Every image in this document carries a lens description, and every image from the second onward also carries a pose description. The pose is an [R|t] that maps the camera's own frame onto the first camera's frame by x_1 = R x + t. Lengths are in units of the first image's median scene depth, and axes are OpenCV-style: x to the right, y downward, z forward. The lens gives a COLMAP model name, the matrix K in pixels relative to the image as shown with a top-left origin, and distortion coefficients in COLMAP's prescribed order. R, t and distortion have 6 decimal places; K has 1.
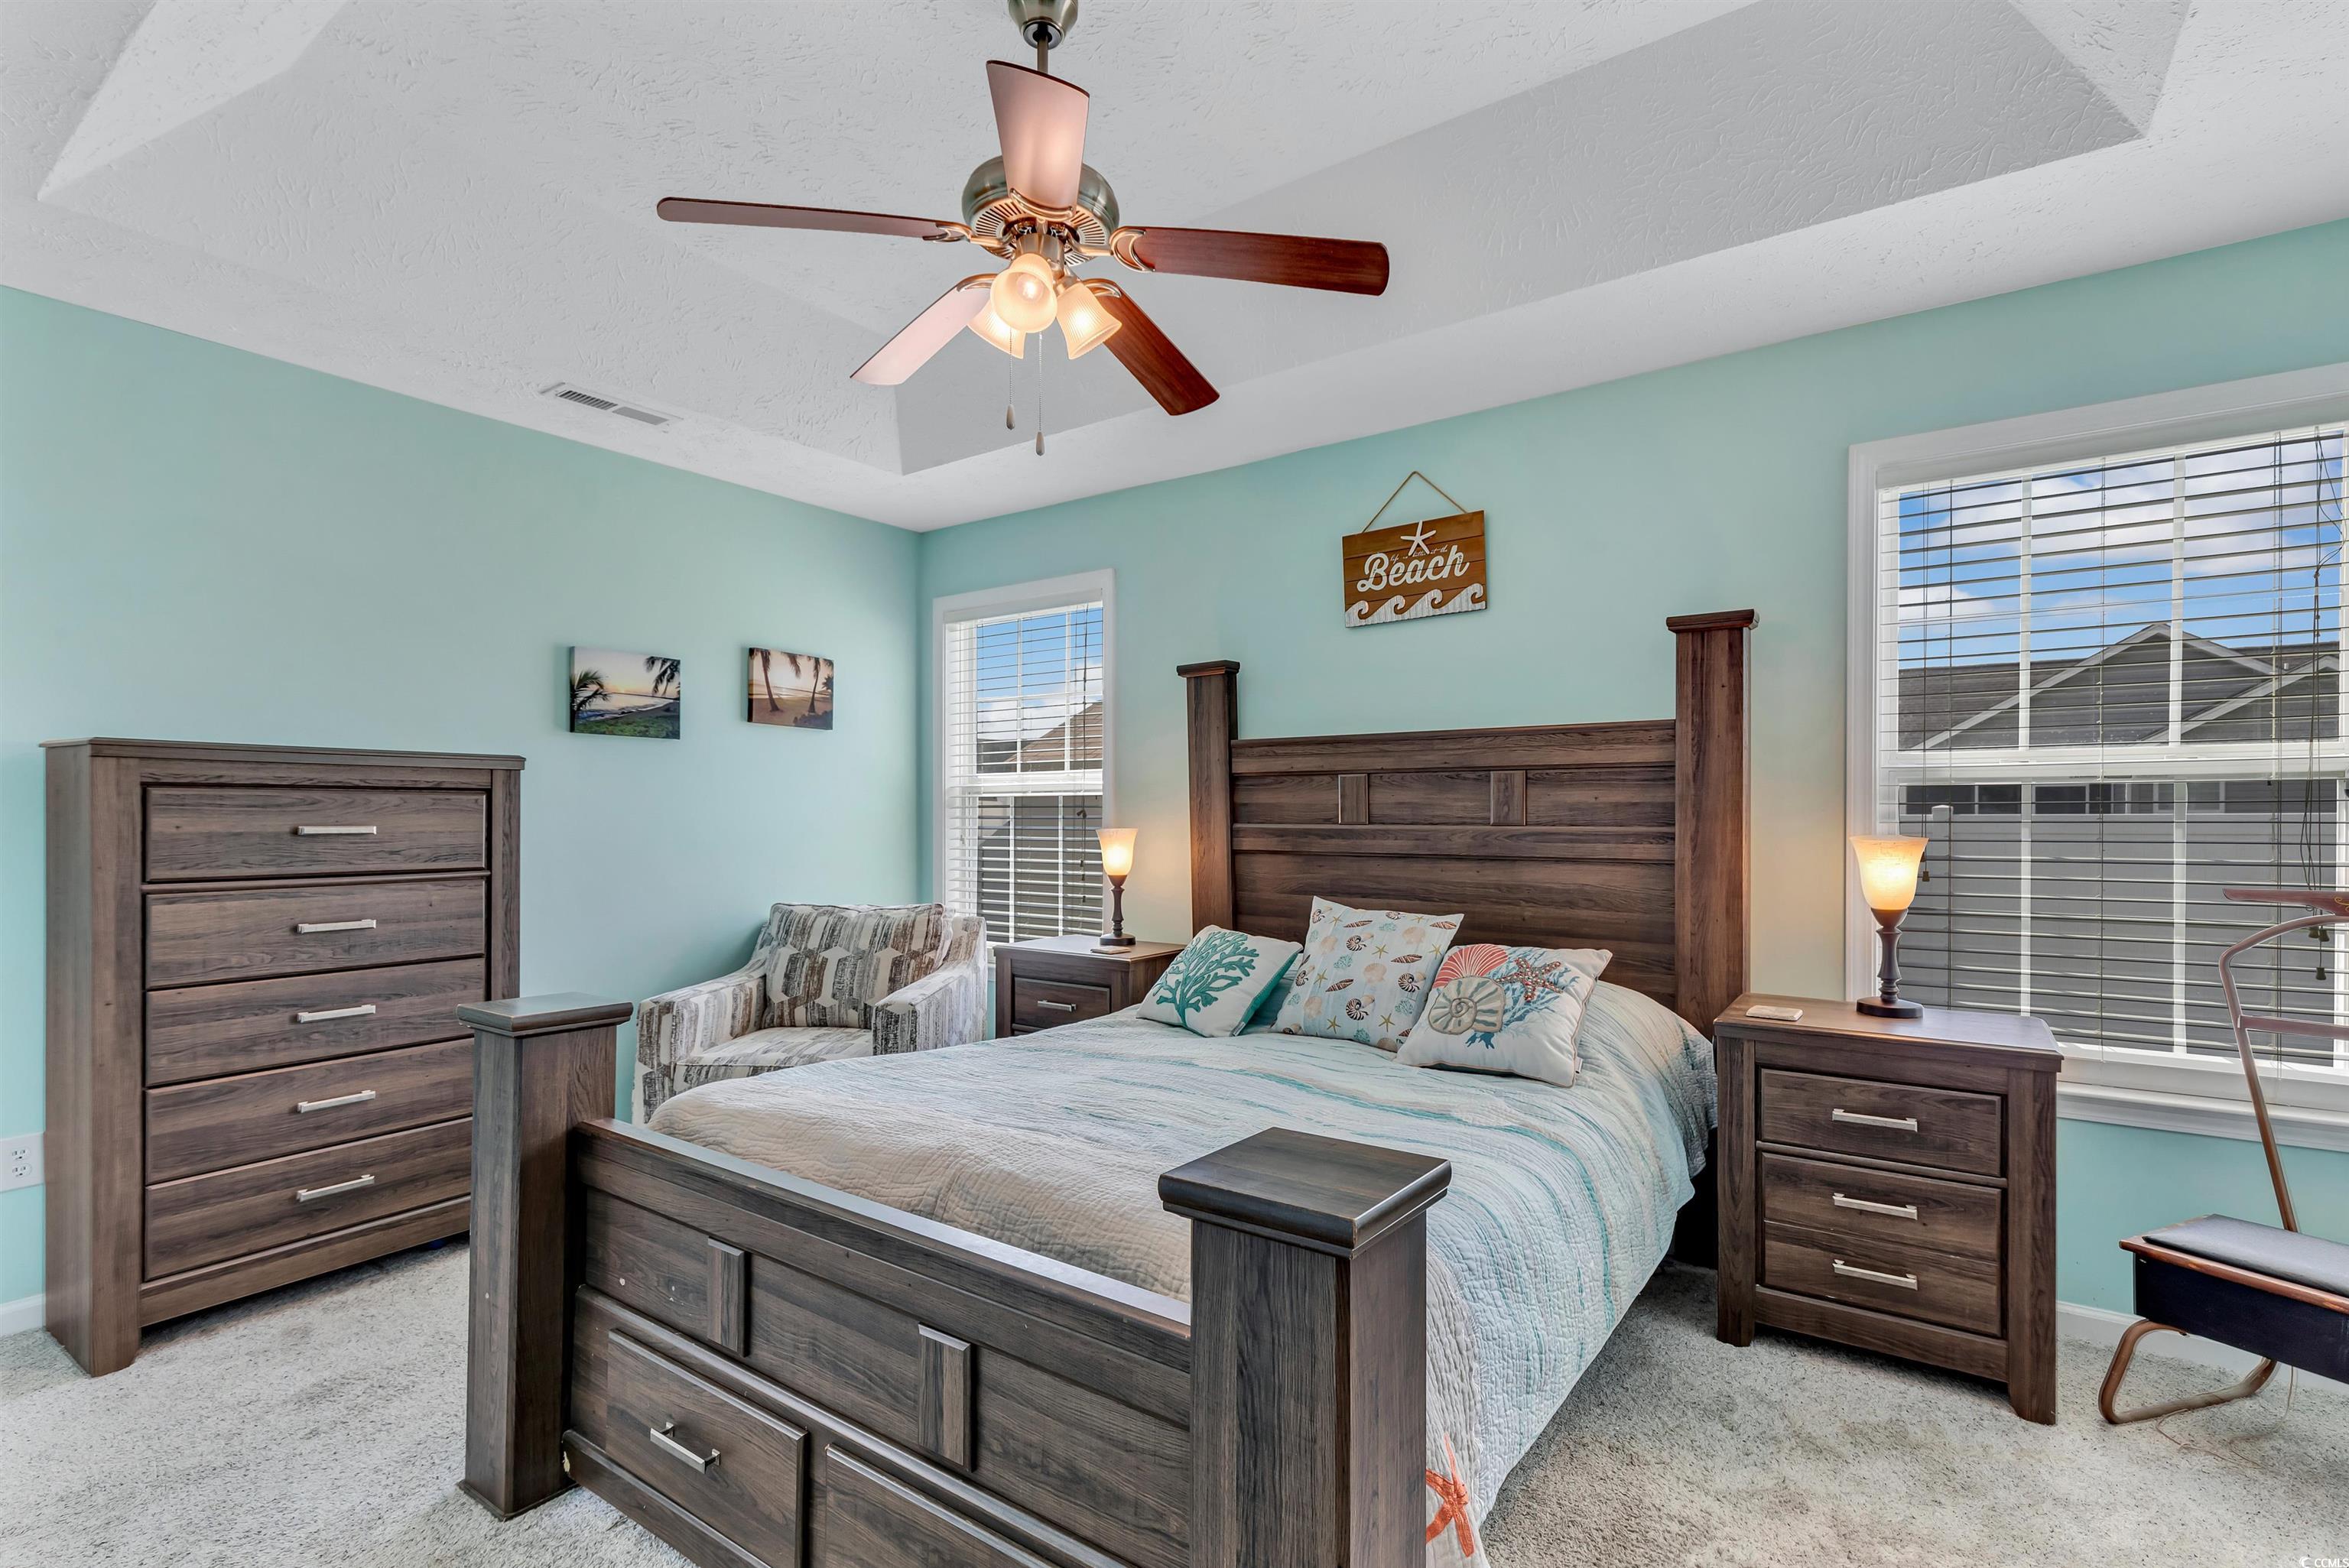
lens RADIAL K [[1090.9, 0, 1184.9], [0, 1090.9, 798.3], [0, 0, 1]] dist [0.004771, 0.000124]
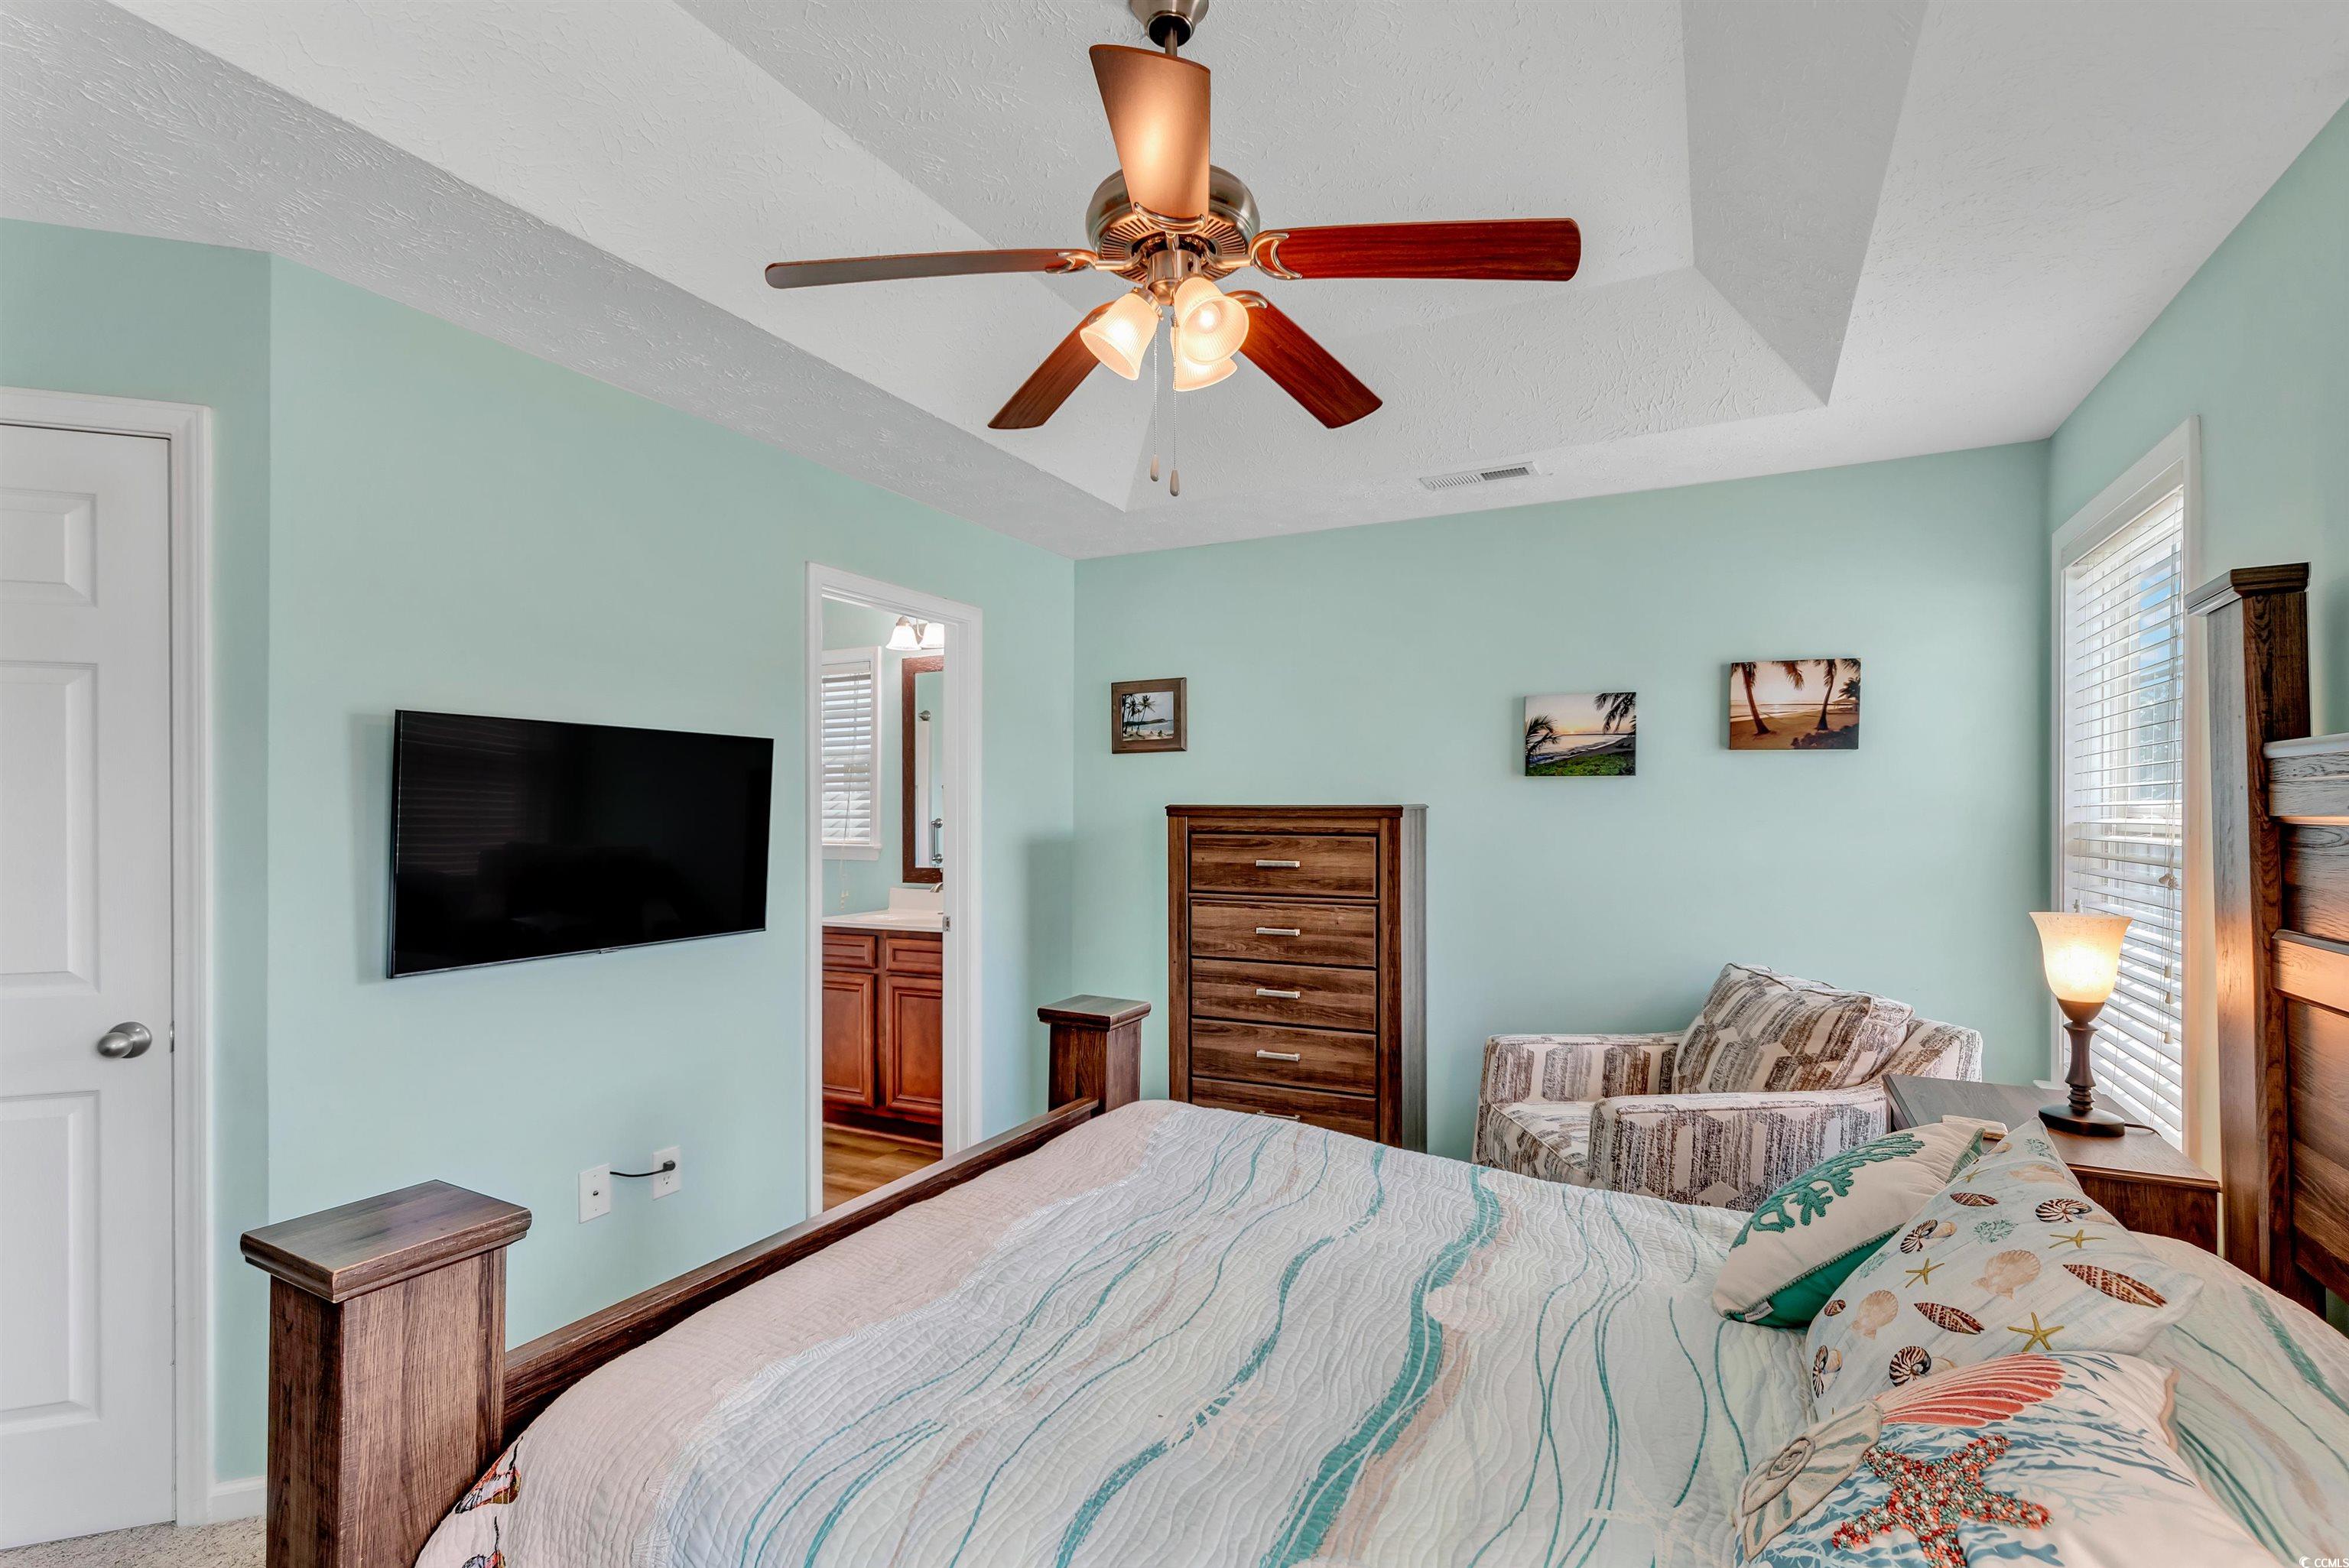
lens RADIAL K [[1050.4, 0, 1174.9], [0, 1050.4, 799.9], [0, 0, 1]] dist [0.001927, -0.000778]
pose [[0.149830, -0.010092, -0.988660, 0.389325], [0.011603, 0.999897, -0.008449, -0.030451], [0.988644, -0.010206, 0.149932, 0.476959]]
